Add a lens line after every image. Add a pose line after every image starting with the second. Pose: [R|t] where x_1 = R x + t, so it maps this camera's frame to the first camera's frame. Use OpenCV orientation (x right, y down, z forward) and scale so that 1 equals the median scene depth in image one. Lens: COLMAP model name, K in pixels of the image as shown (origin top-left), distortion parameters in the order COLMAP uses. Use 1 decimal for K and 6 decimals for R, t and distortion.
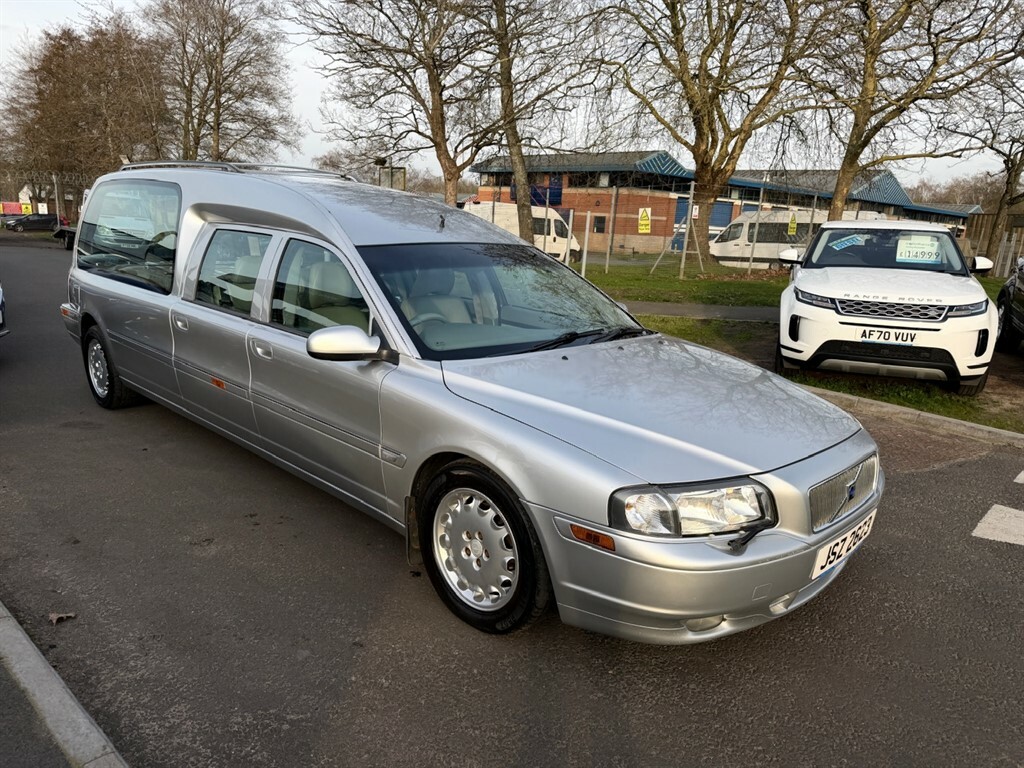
lens RADIAL K [[731.5, 0, 505.8], [0, 731.5, 389.3], [0, 0, 1]] dist [0.063451, -0.081179]
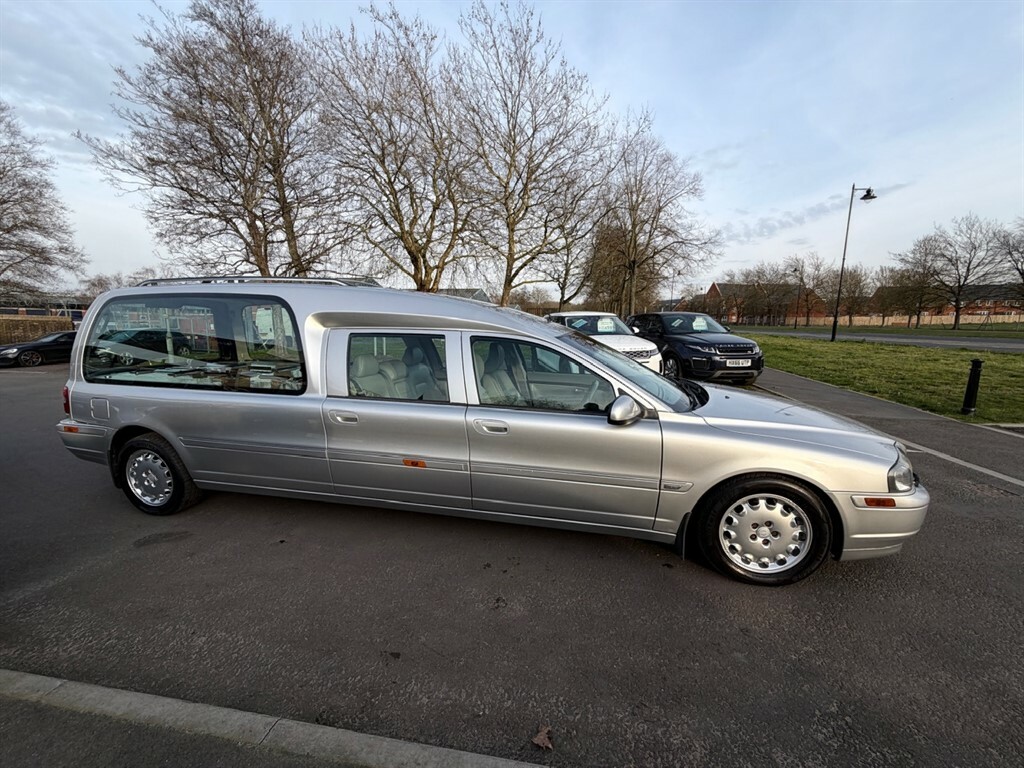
lens RADIAL K [[414.1, 0, 512.0], [0, 414.1, 384.0], [0, 0, 1]] dist [0.004711, 0.000600]
pose [[0.844248, -0.122604, 0.521741, -0.285817], [0.155520, 0.987639, -0.019566, -0.046327], [-0.512893, 0.097660, 0.852879, 0.170896]]
